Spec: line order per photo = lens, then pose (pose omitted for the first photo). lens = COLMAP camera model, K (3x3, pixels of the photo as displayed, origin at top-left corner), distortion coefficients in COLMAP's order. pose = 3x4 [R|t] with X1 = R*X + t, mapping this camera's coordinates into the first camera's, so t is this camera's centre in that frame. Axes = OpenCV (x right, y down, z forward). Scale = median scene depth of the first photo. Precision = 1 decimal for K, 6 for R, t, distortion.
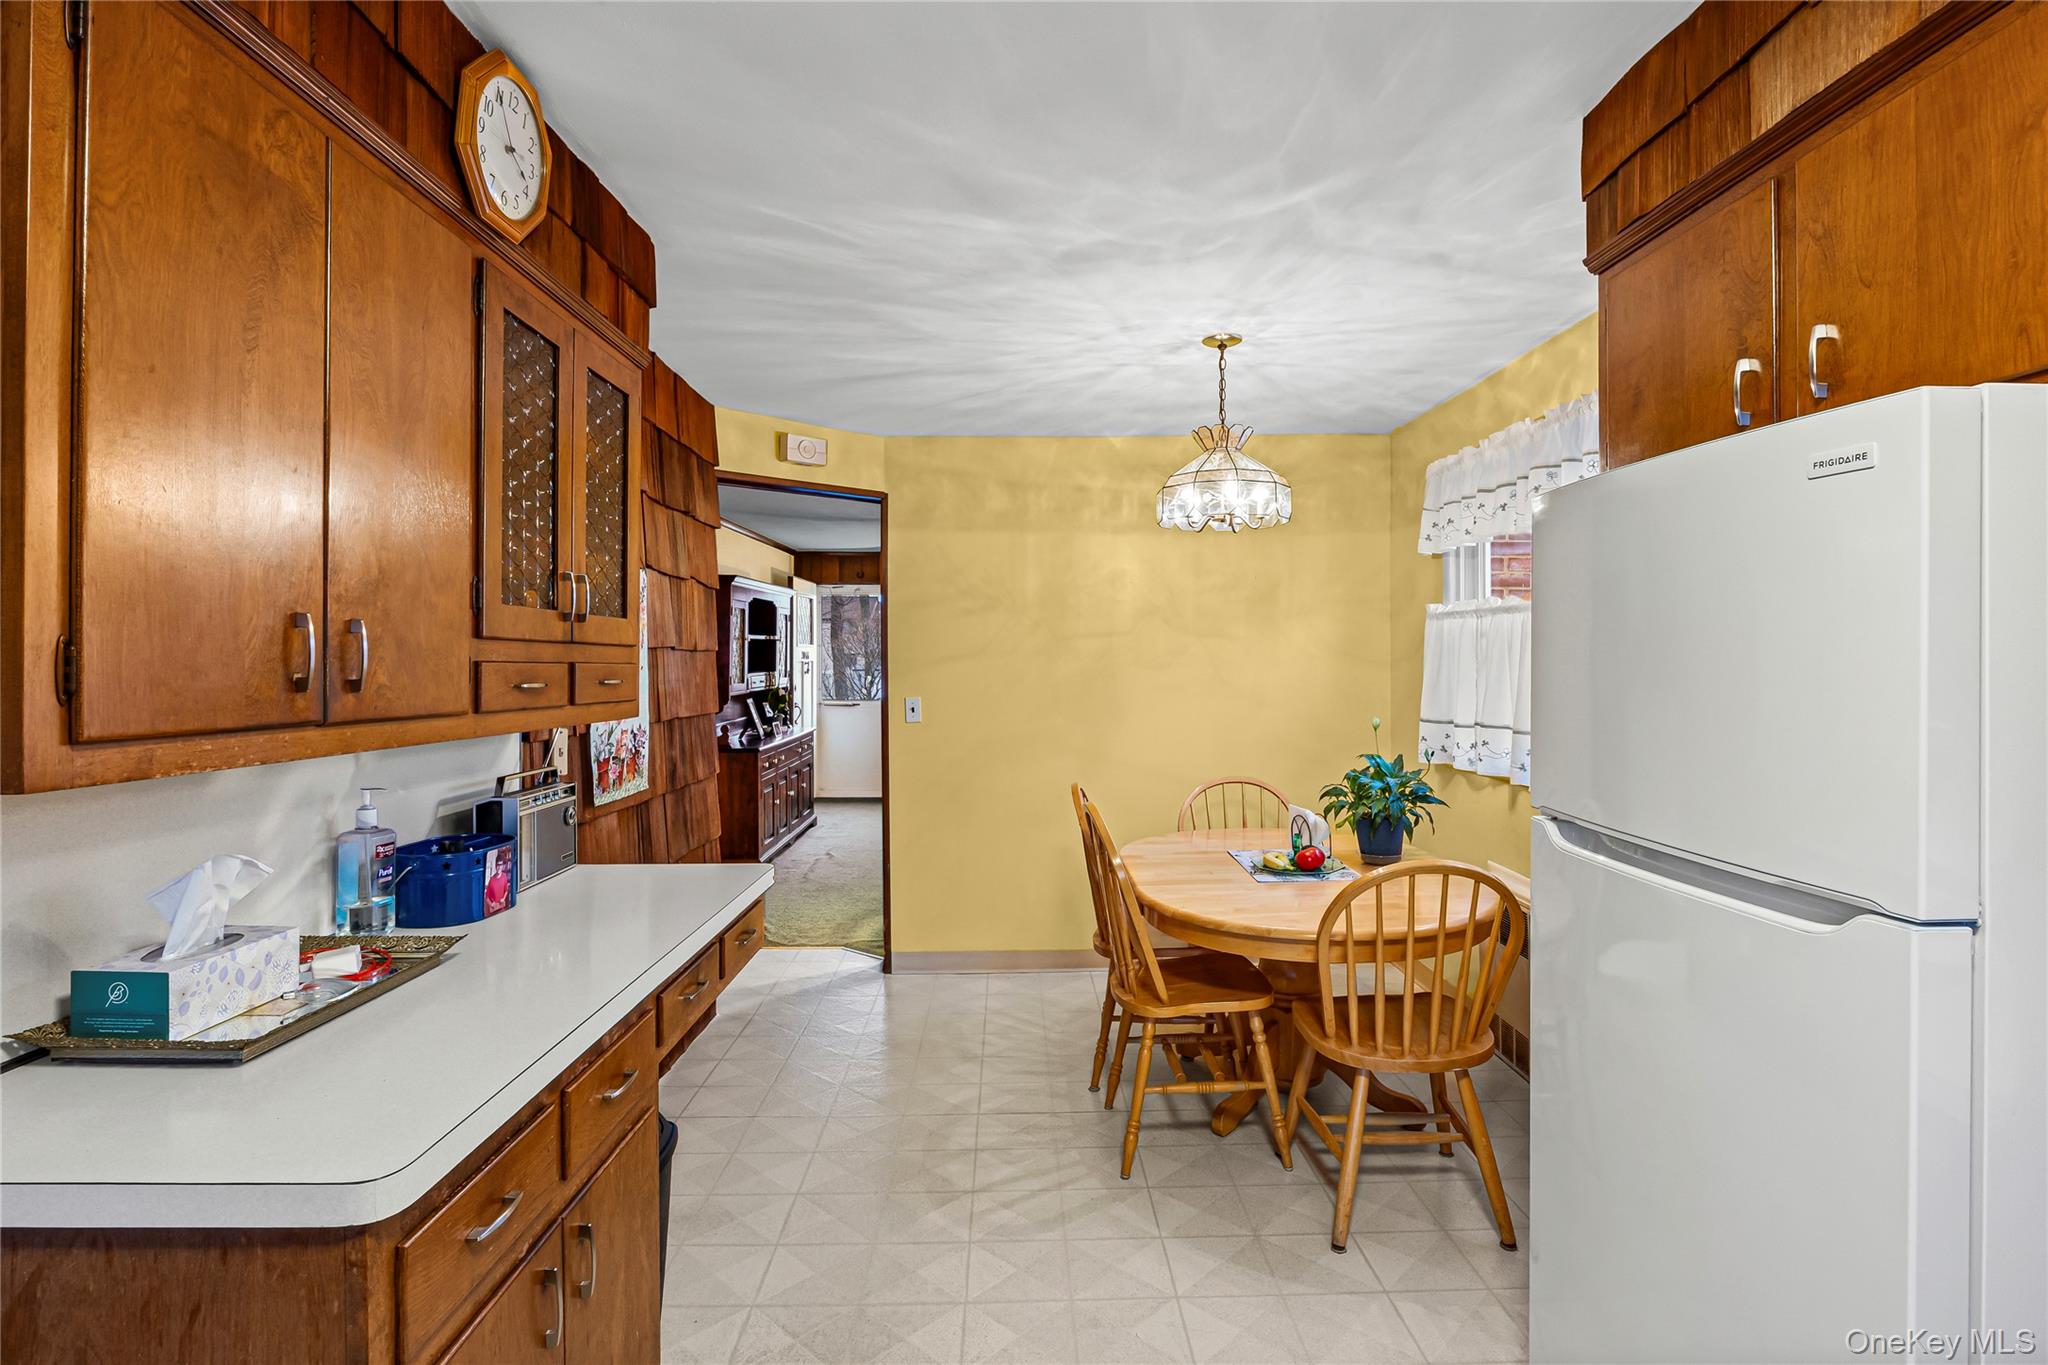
lens RADIAL K [[1009.8, 0, 1025.0], [0, 1009.8, 663.6], [0, 0, 1]] dist [-0.018067, 0.002563]
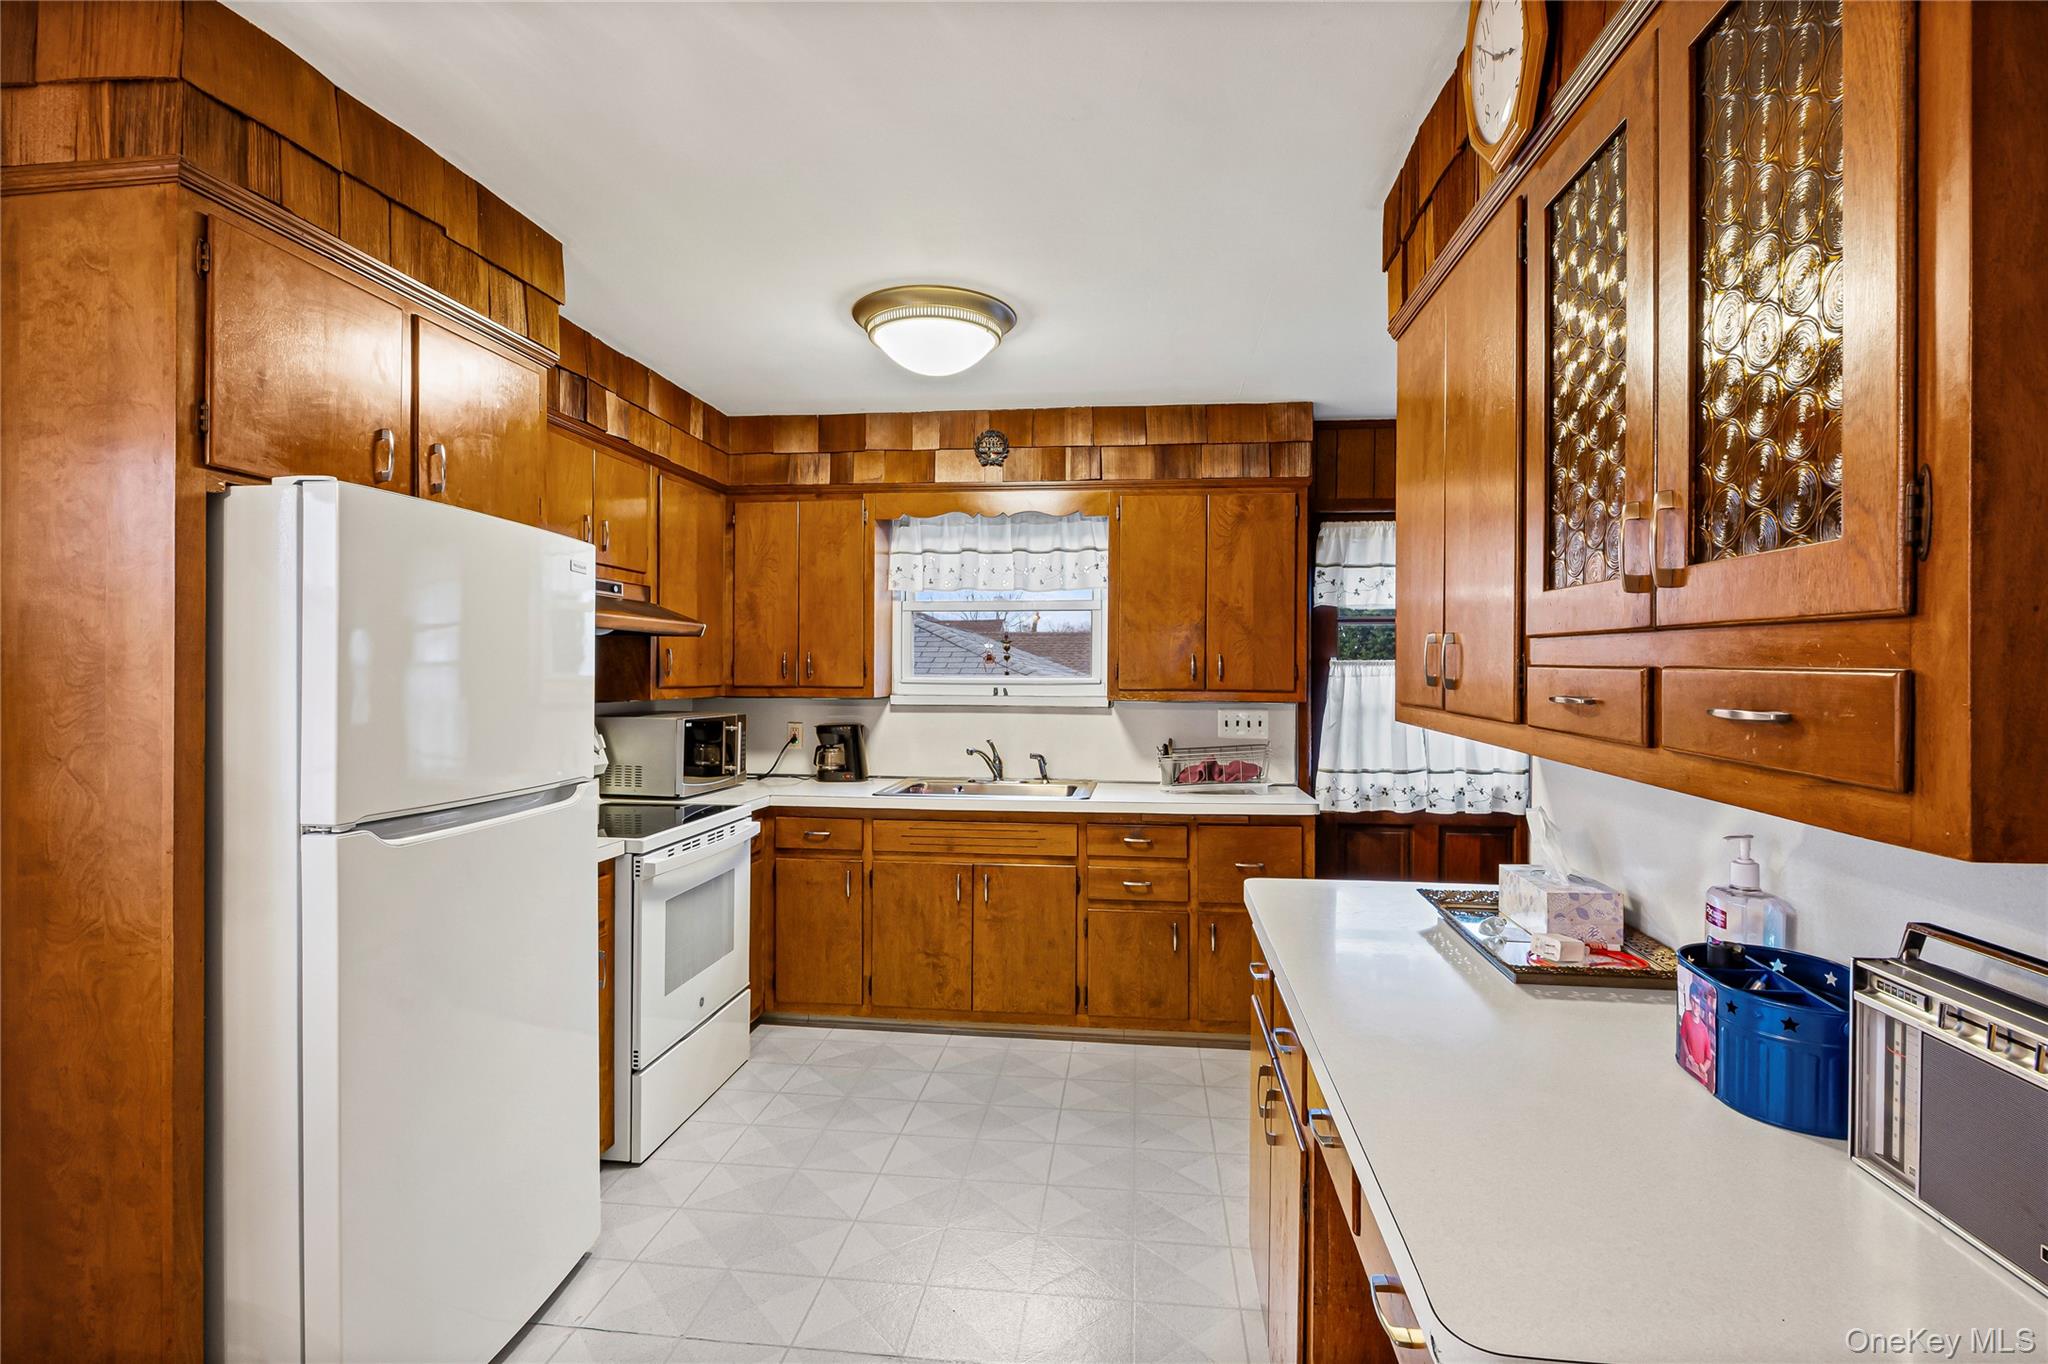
lens RADIAL K [[975.0, 0, 1024.8], [0, 975.0, 670.6], [0, 0, 1]] dist [-0.009433, -0.000558]
pose [[-0.990767, -0.001744, 0.135562, -0.162983], [-0.001305, 0.999994, 0.003329, -0.000196], [-0.135567, 0.003122, -0.990763, 1.319108]]
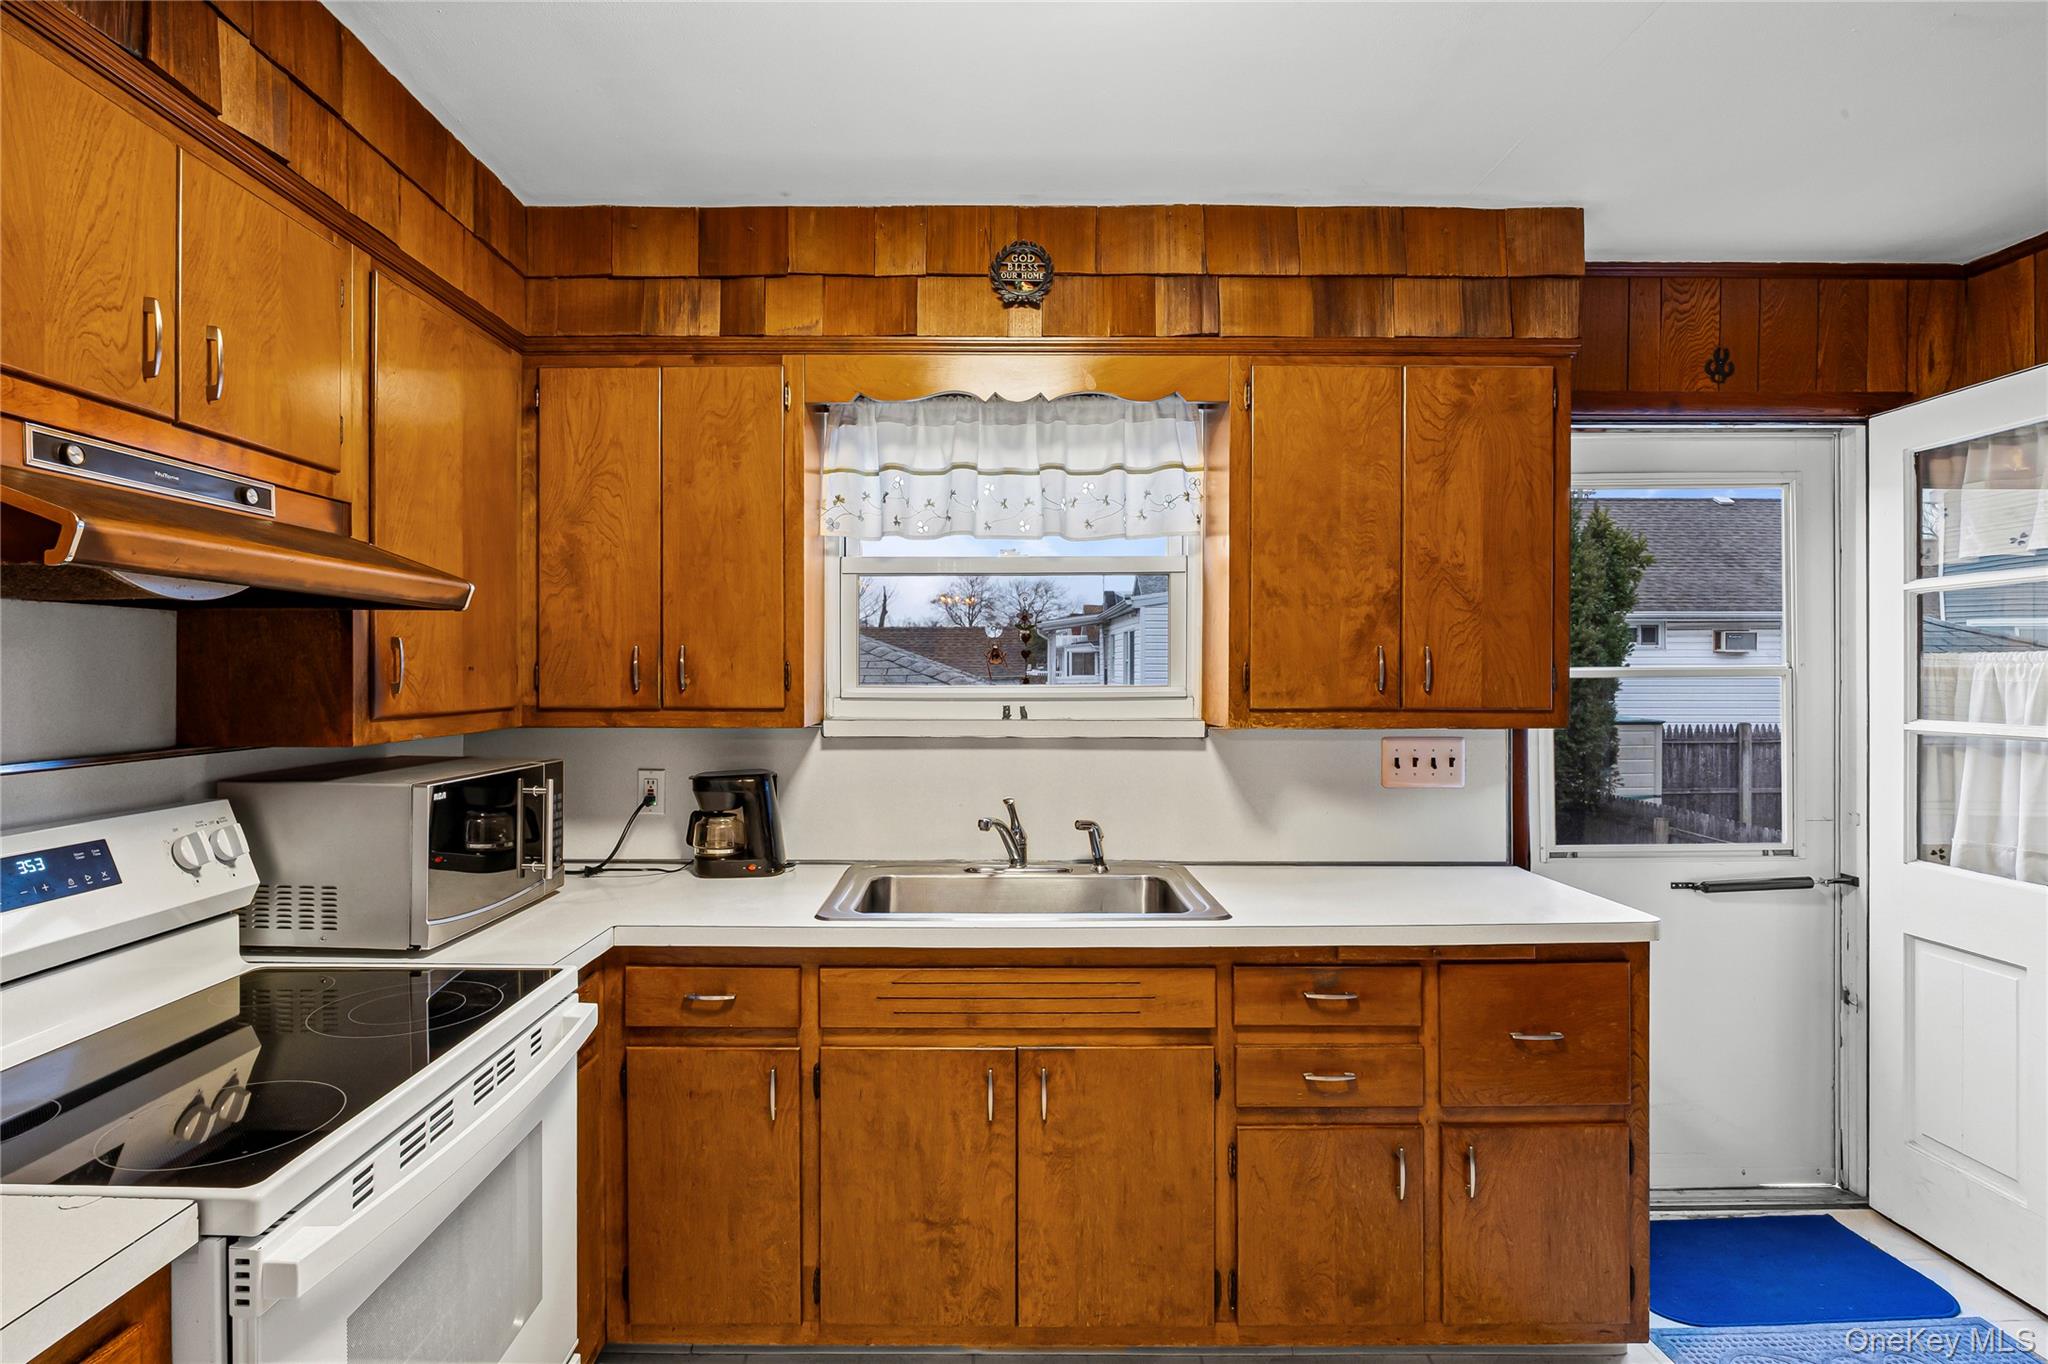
lens RADIAL K [[1009.8, 0, 973.3], [0, 1009.8, 671.8], [0, 0, 1]] dist [-0.018067, 0.002563]
pose [[-0.999747, 0.003125, 0.022271, 0.139385], [0.003265, 0.999975, 0.006265, -0.005618], [-0.022251, 0.006336, -0.999732, 0.643488]]
